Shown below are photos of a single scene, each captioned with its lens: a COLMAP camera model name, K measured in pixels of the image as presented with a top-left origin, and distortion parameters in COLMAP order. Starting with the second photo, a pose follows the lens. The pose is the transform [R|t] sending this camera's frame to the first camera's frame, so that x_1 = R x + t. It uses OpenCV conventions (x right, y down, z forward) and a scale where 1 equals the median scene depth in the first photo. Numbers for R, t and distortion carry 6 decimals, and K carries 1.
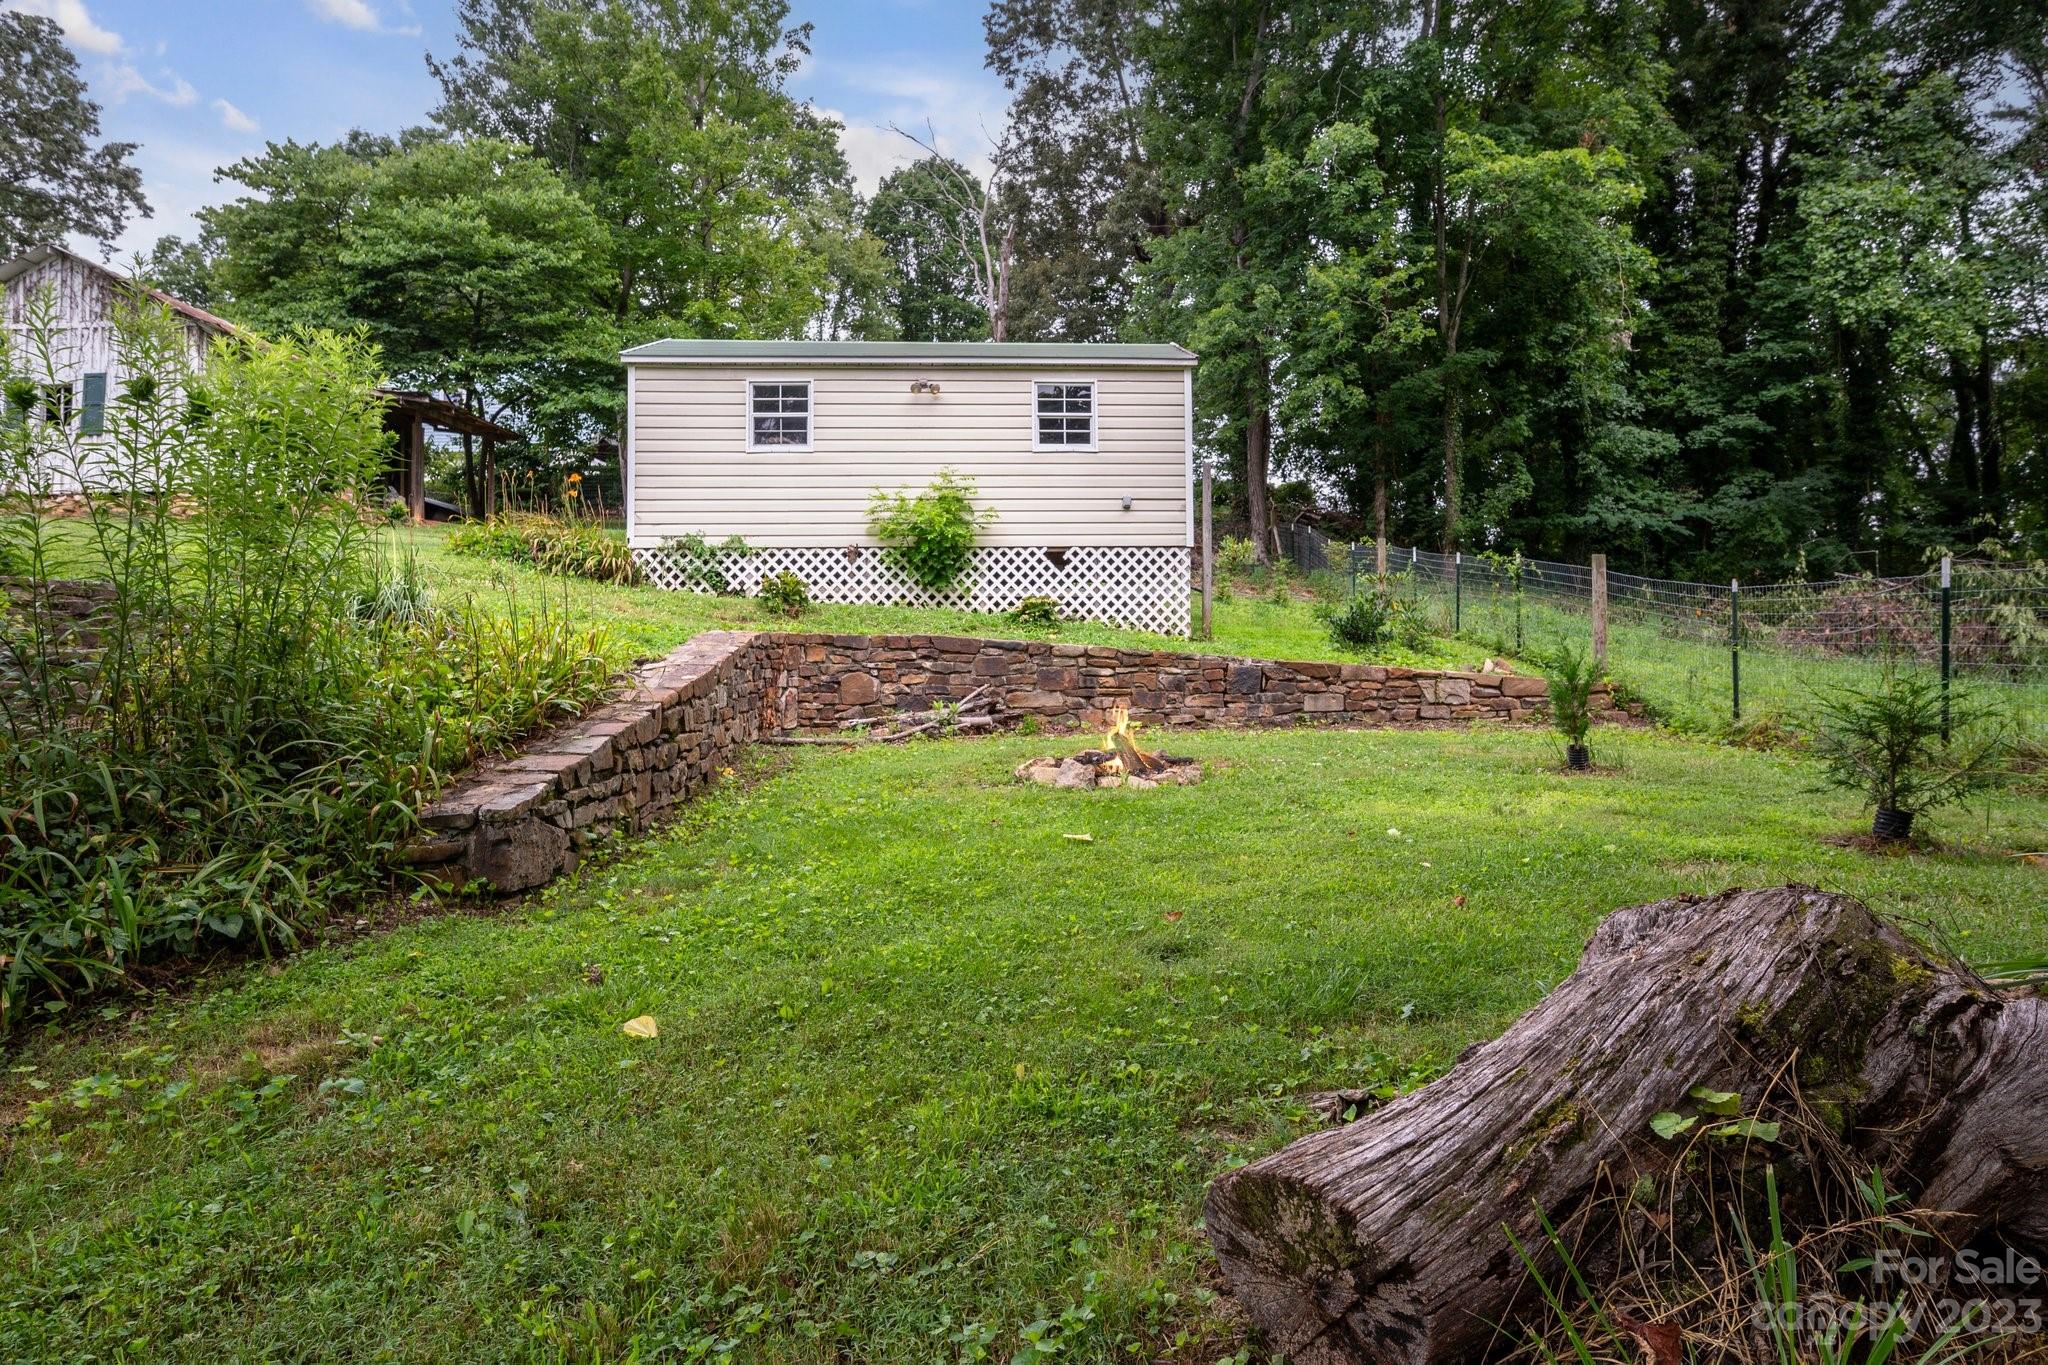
lens RADIAL K [[1149.3, 0, 1024.0], [0, 1149.3, 682.5], [0, 0, 1]] dist [-0.000744, 0.000117]
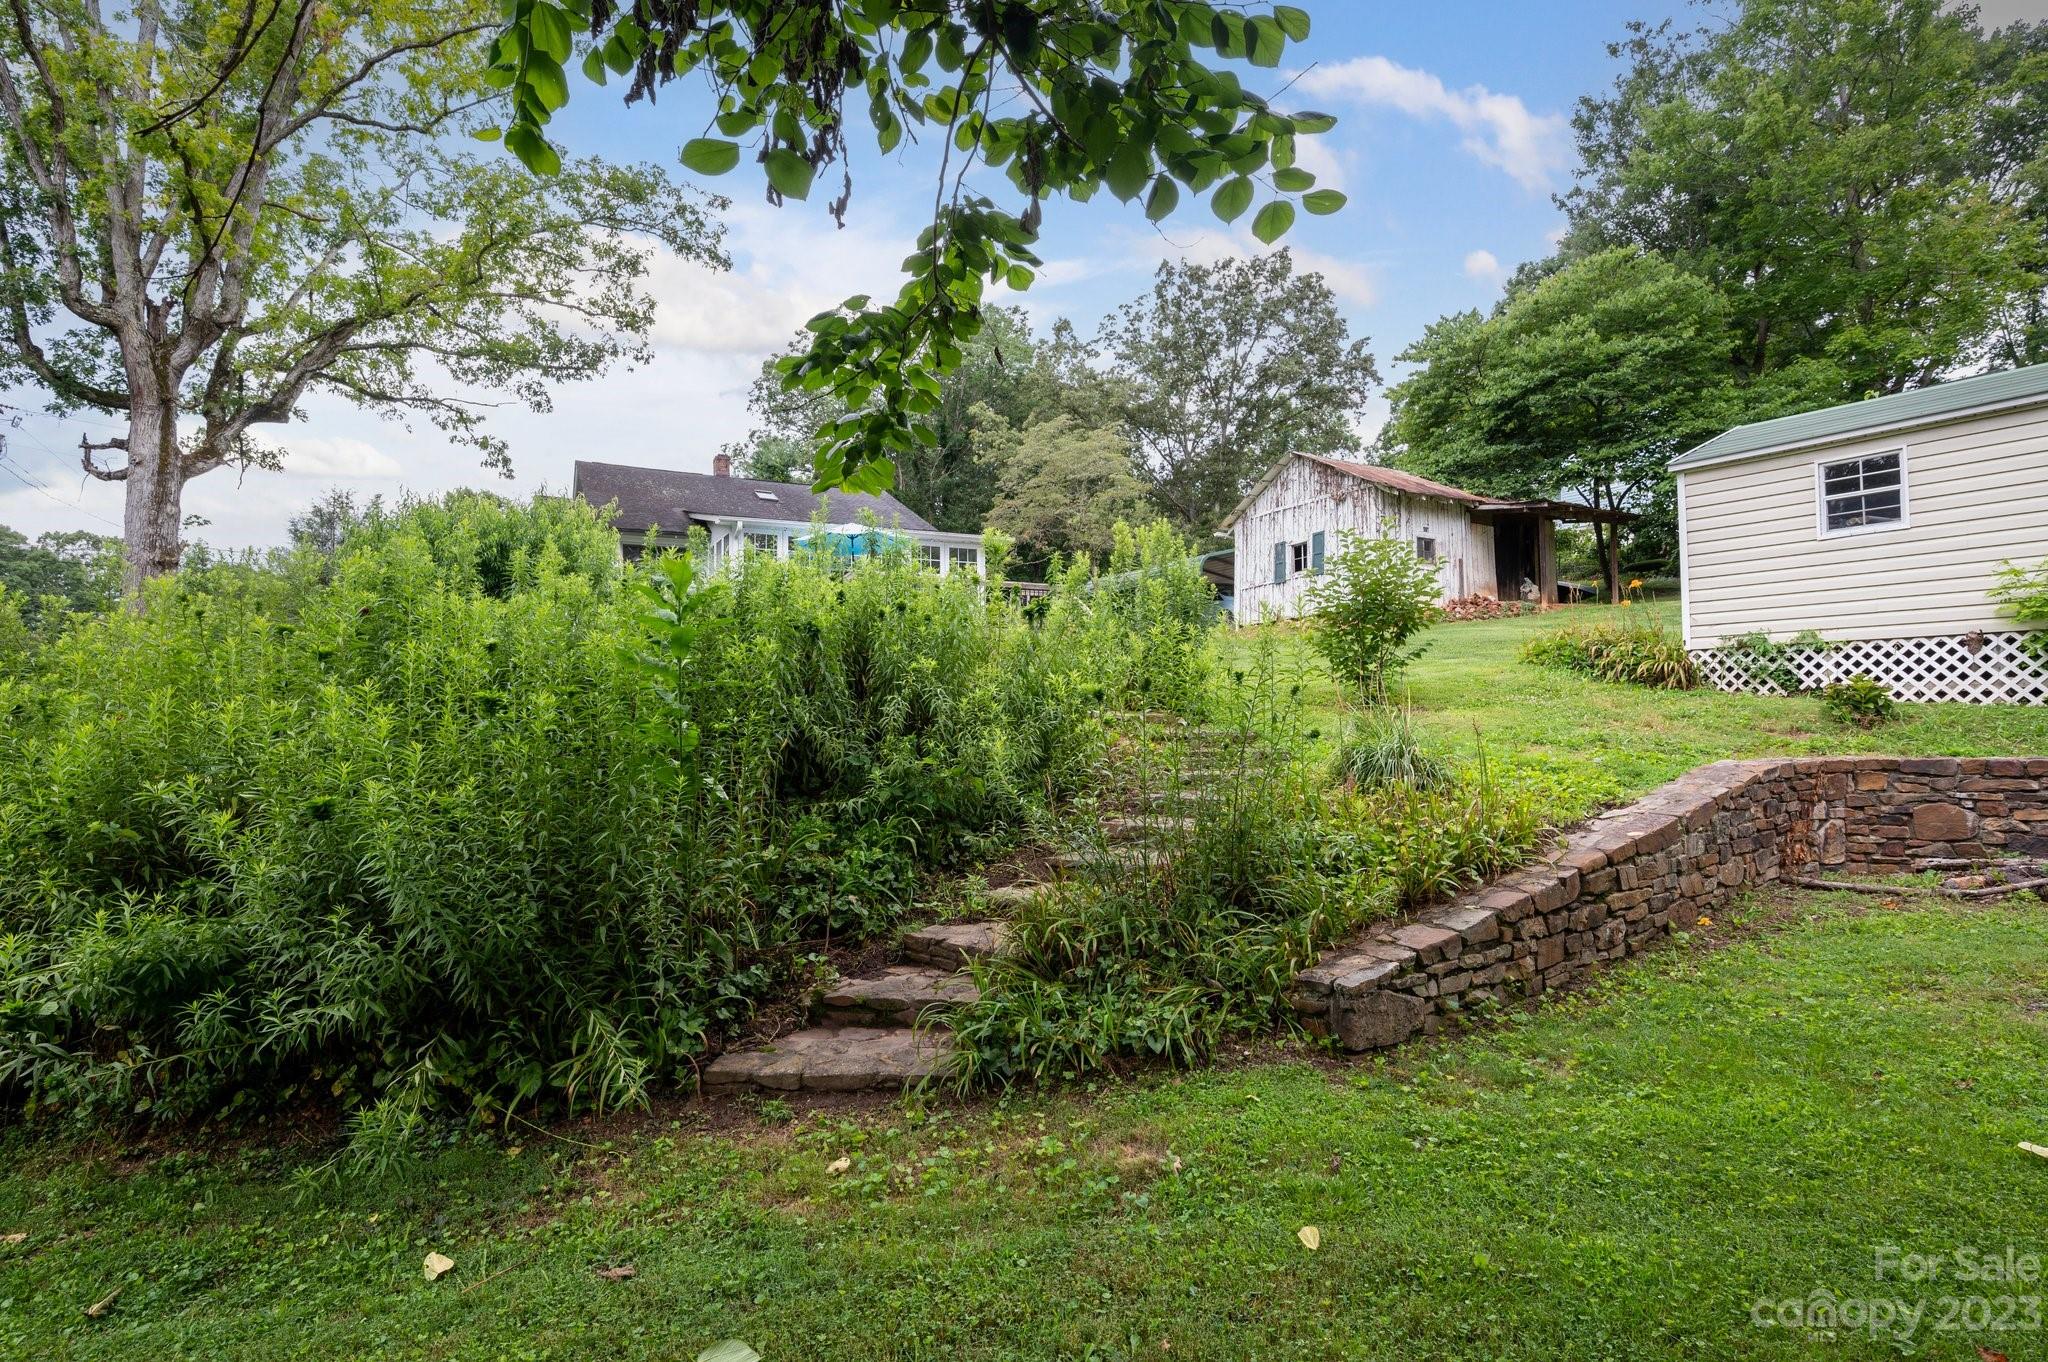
lens RADIAL K [[1006.9, 0, 1026.9], [0, 1006.9, 729.4], [0, 0, 1]] dist [0.002289, 0.000204]
pose [[0.525748, 0.002730, -0.850636, 0.109086], [0.015048, 0.999809, 0.012509, -0.067918], [0.850507, -0.019377, 0.525607, 0.038067]]
